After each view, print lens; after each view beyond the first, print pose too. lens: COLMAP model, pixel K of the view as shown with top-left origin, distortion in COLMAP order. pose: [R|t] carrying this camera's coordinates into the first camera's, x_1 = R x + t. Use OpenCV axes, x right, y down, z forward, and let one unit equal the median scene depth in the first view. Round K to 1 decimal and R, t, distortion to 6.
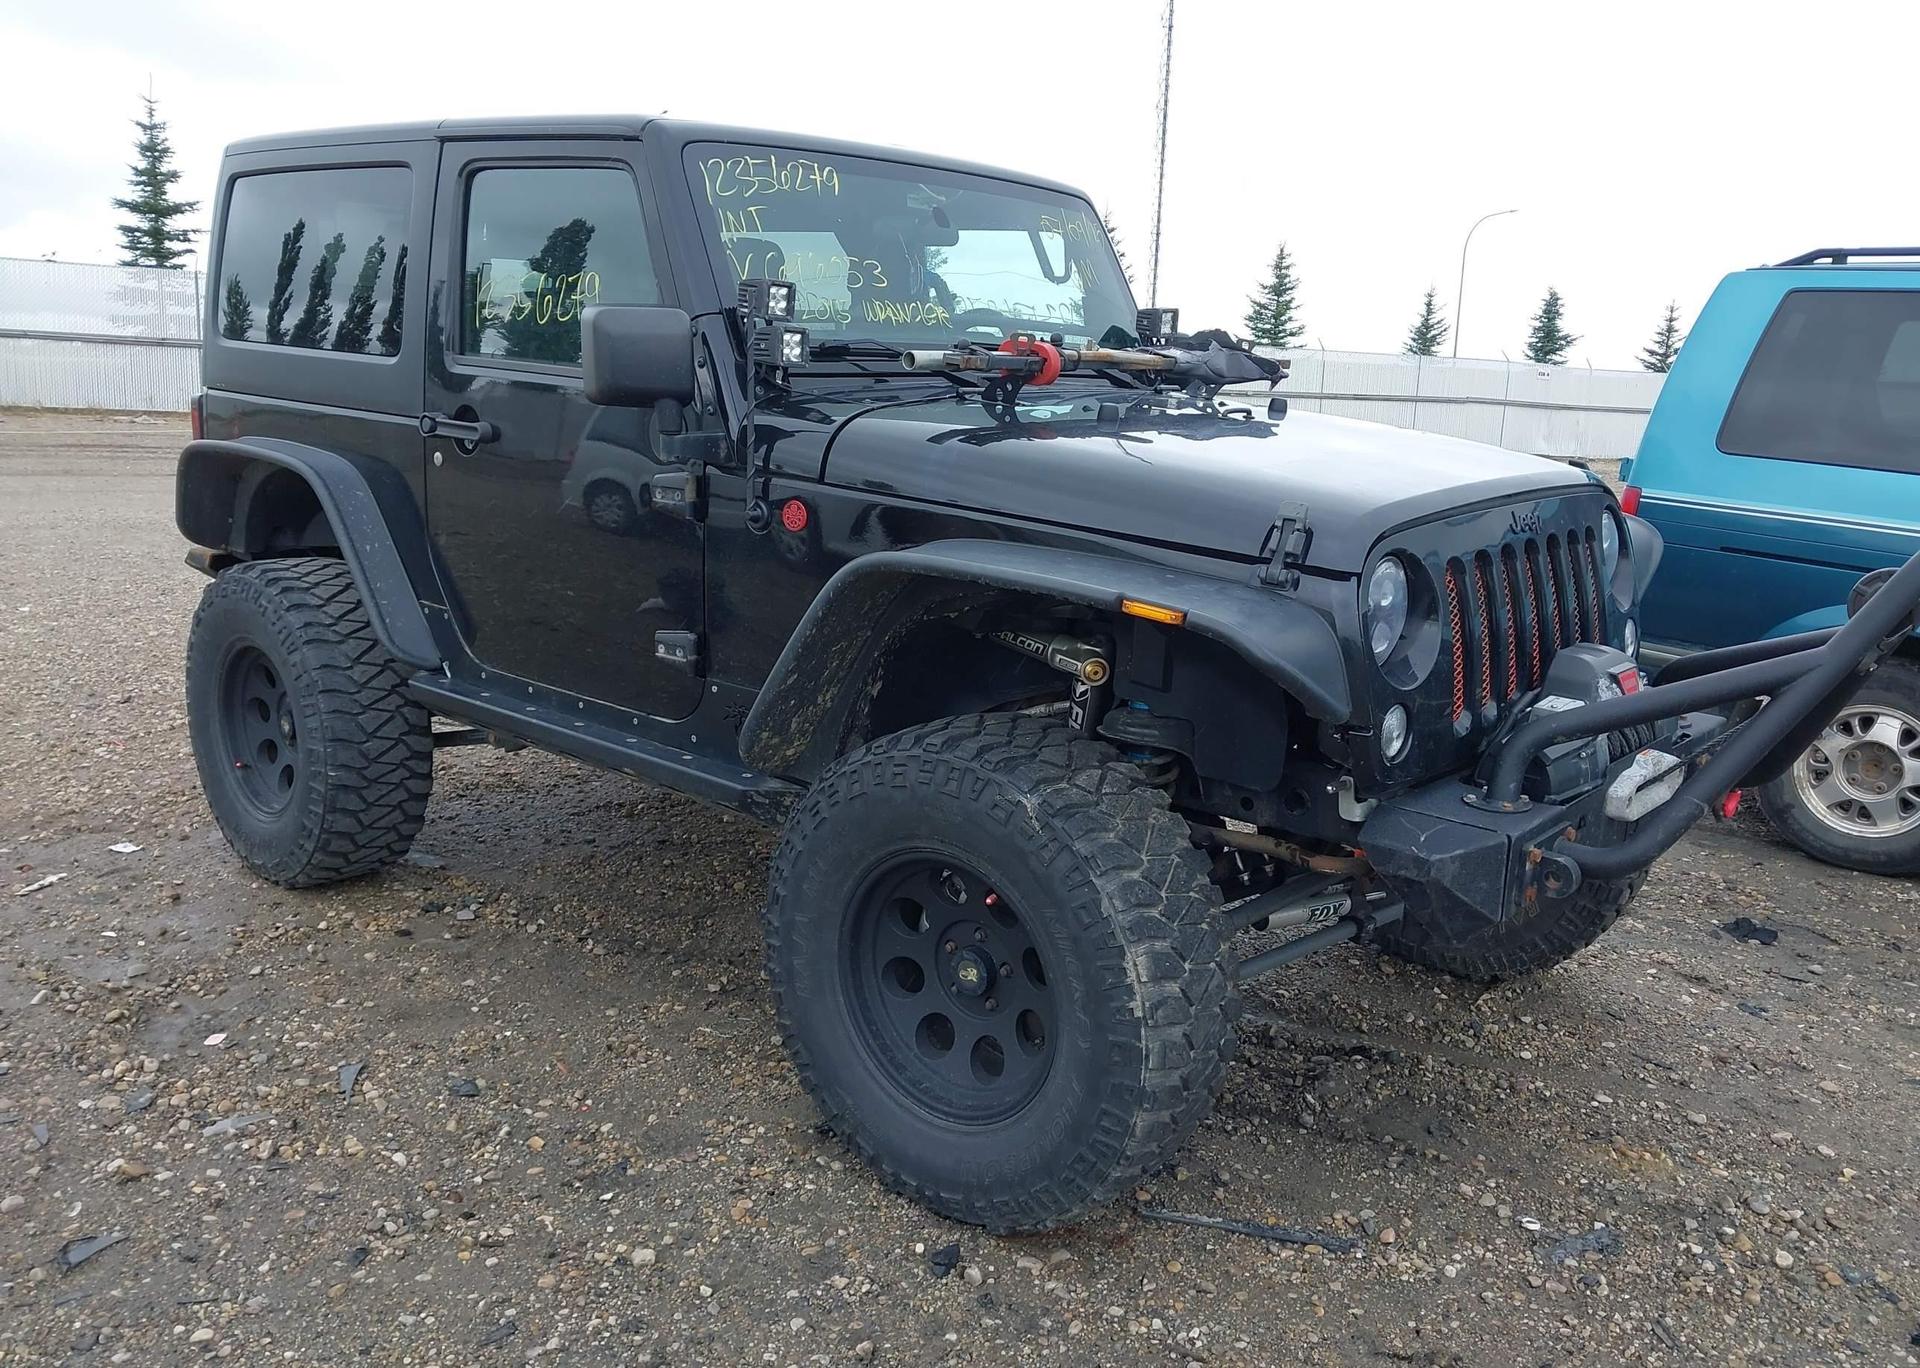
lens RADIAL K [[1492.4, 0, 971.2], [0, 1492.4, 682.5], [0, 0, 1]] dist [0.039772, -0.033166]
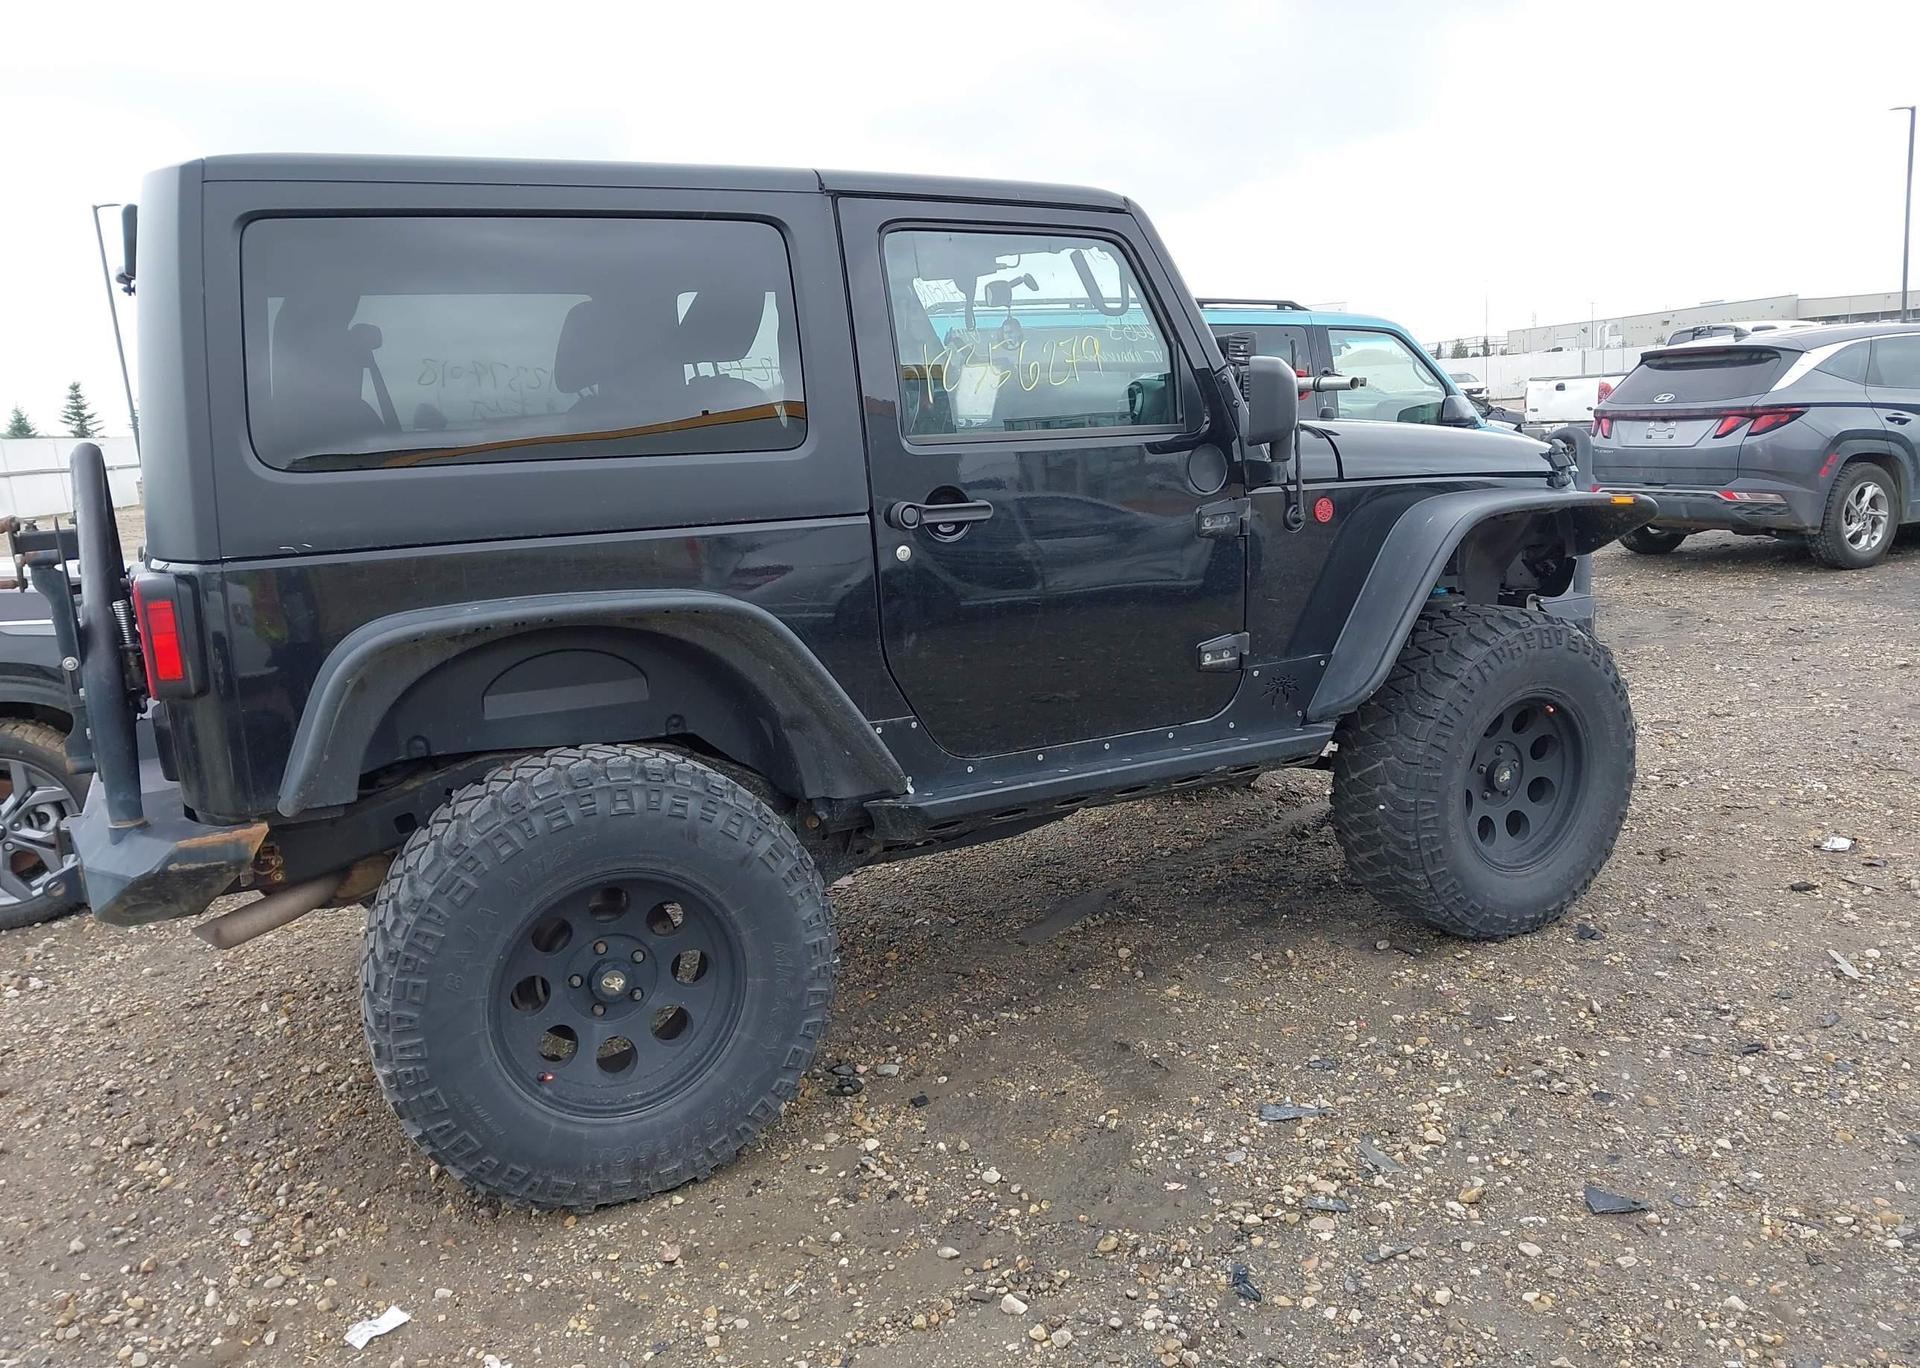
lens RADIAL K [[1492.4, 0, 961.0], [0, 1492.4, 686.1], [0, 0, 1]] dist [0.039772, -0.033166]
pose [[0.383822, -0.241225, 0.891342, -1.341430], [0.266940, 0.953048, 0.142977, -0.221673], [-0.883982, 0.183058, 0.430193, 0.702148]]
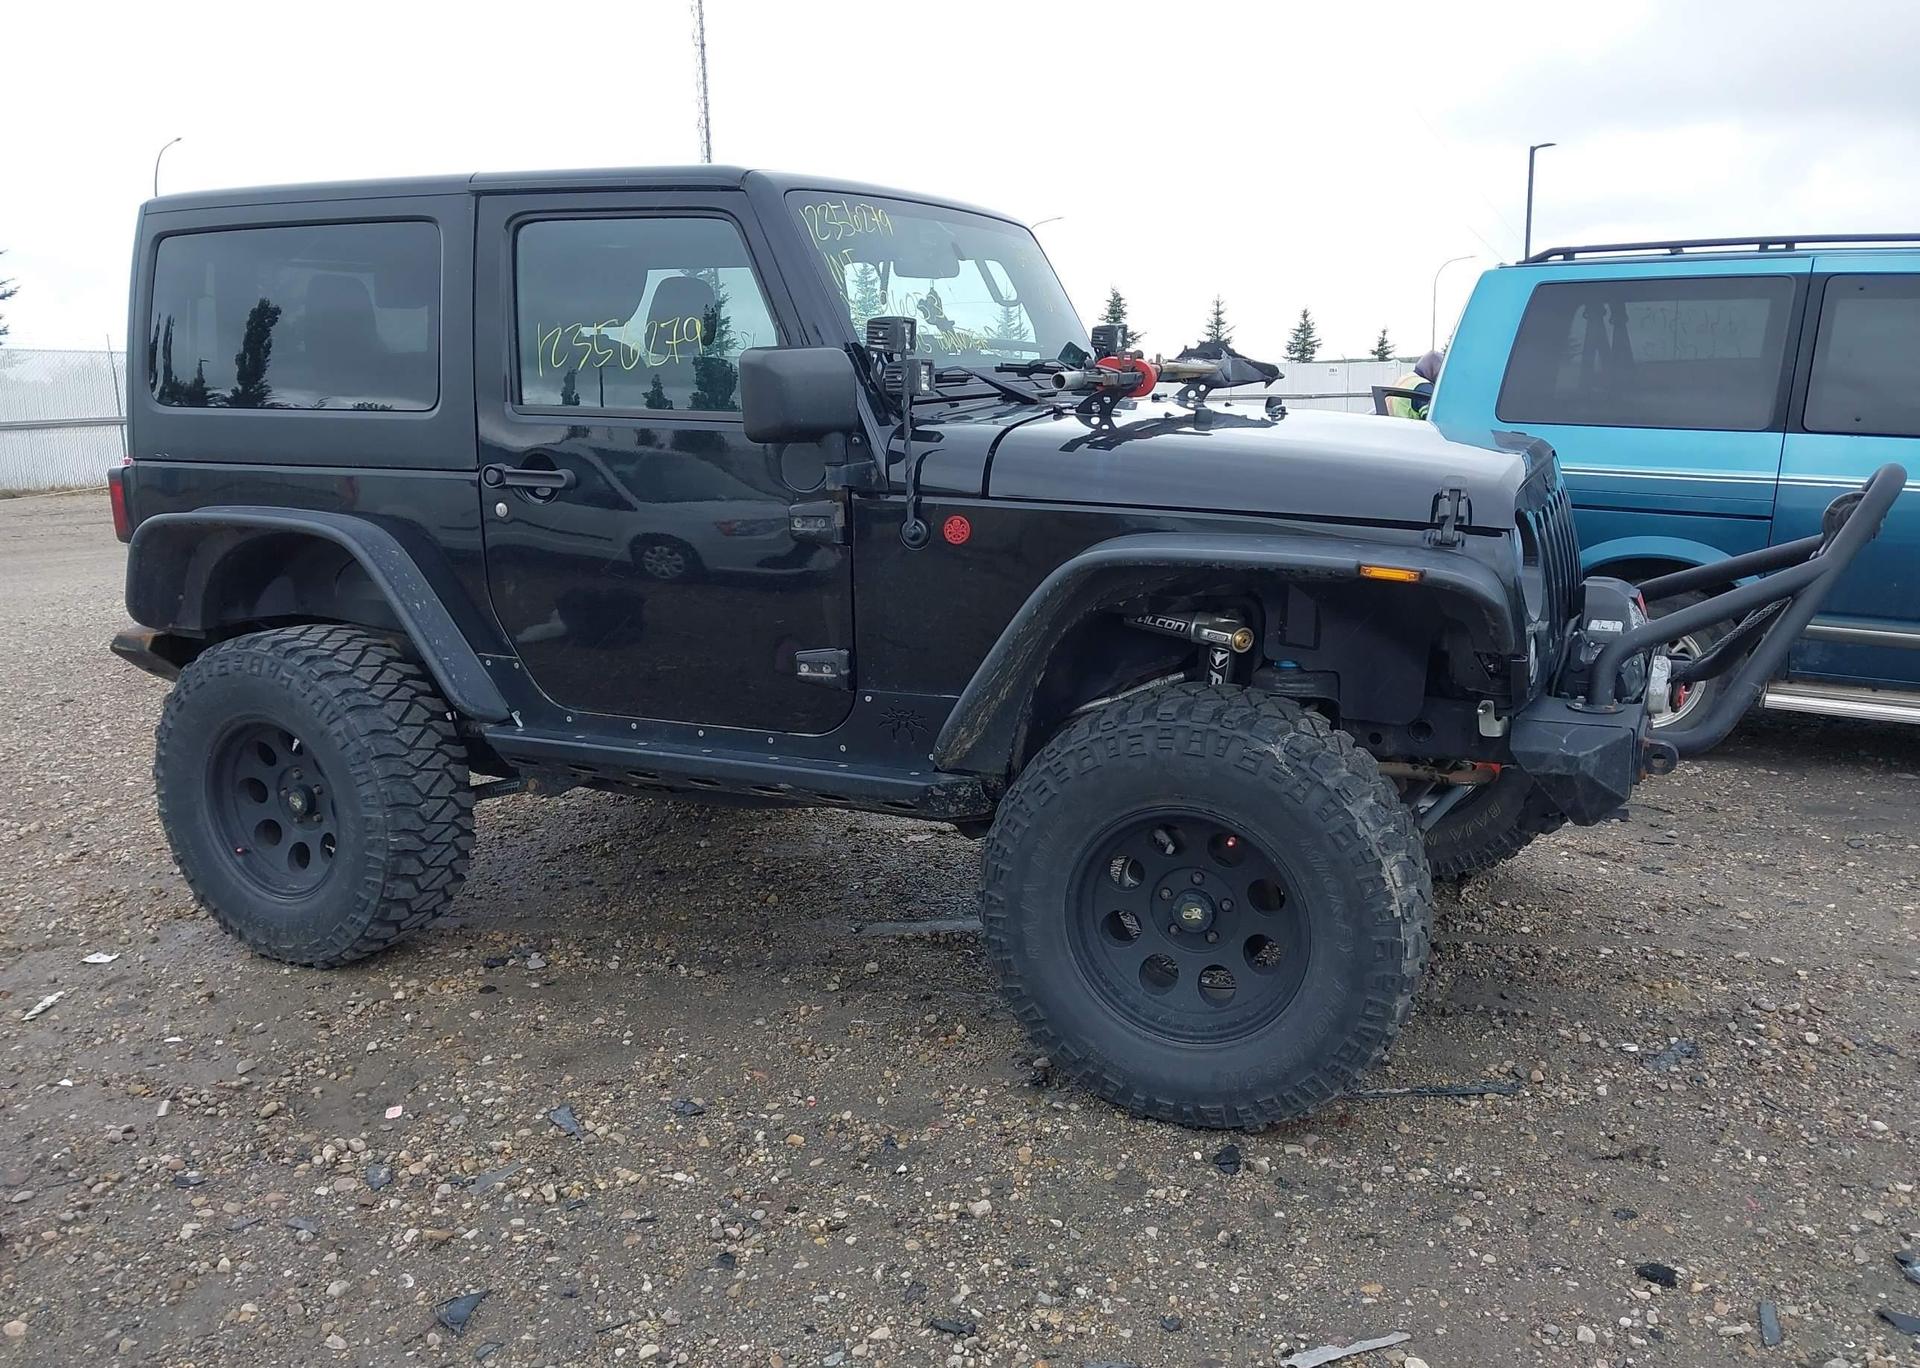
lens RADIAL K [[1492.4, 0, 957.2], [0, 1492.4, 685.2], [0, 0, 1]] dist [0.039772, -0.033166]
pose [[0.960637, -0.111765, 0.254334, -0.385359], [0.113861, 0.993475, 0.006513, -0.005023], [-0.253402, 0.022702, 0.967095, -0.051604]]
